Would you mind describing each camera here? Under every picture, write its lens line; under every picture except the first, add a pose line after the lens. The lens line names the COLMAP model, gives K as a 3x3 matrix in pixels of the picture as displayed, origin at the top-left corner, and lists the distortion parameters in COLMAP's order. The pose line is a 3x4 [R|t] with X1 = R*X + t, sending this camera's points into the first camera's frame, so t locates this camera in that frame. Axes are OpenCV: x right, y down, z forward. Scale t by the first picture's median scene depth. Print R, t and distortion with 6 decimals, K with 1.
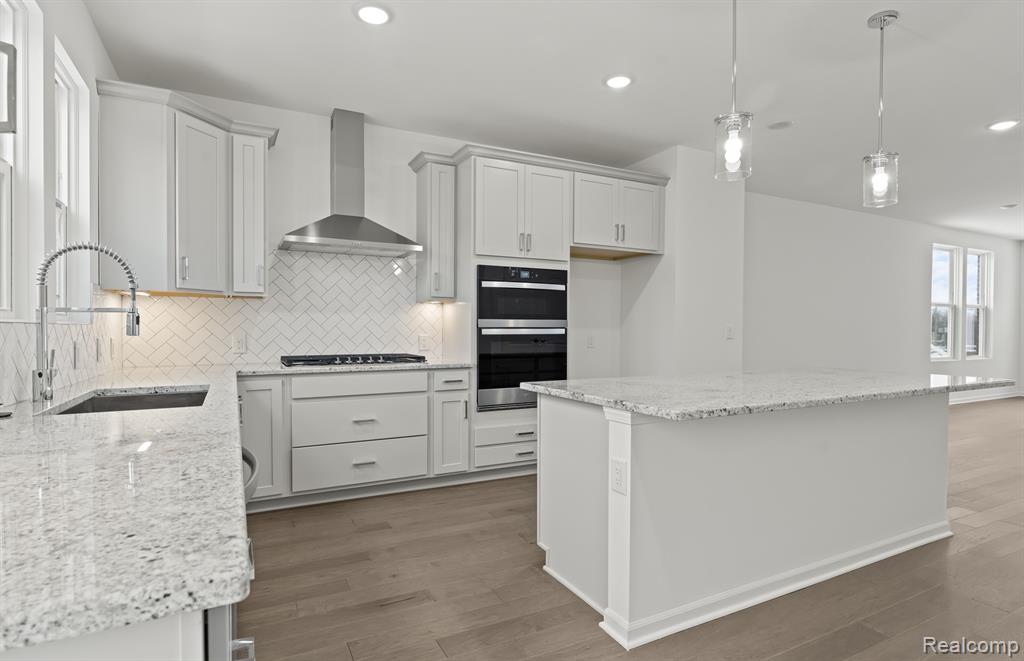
lens RADIAL K [[532.6, 0, 511.4], [0, 532.6, 331.3], [0, 0, 1]] dist [-0.028612, -0.000120]
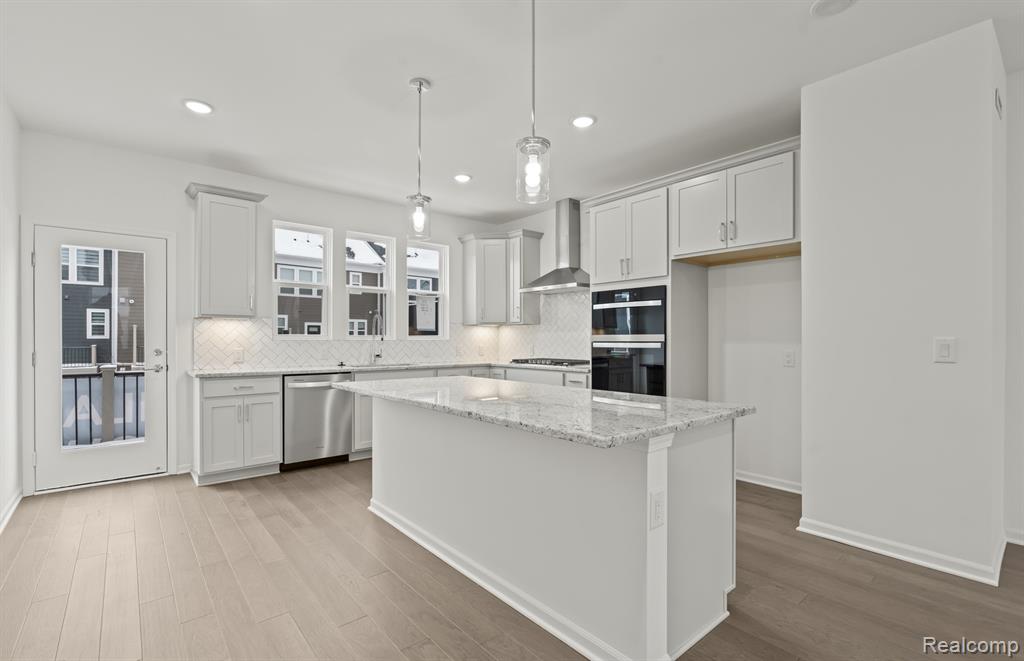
lens RADIAL K [[443.4, 0, 507.9], [0, 443.4, 332.3], [0, 0, 1]] dist [-0.008277, -0.000312]
pose [[0.241813, -0.013100, -0.970234, 0.880476], [0.004186, 0.999914, -0.012458, -0.016102], [0.970314, -0.001049, 0.241847, 0.527323]]
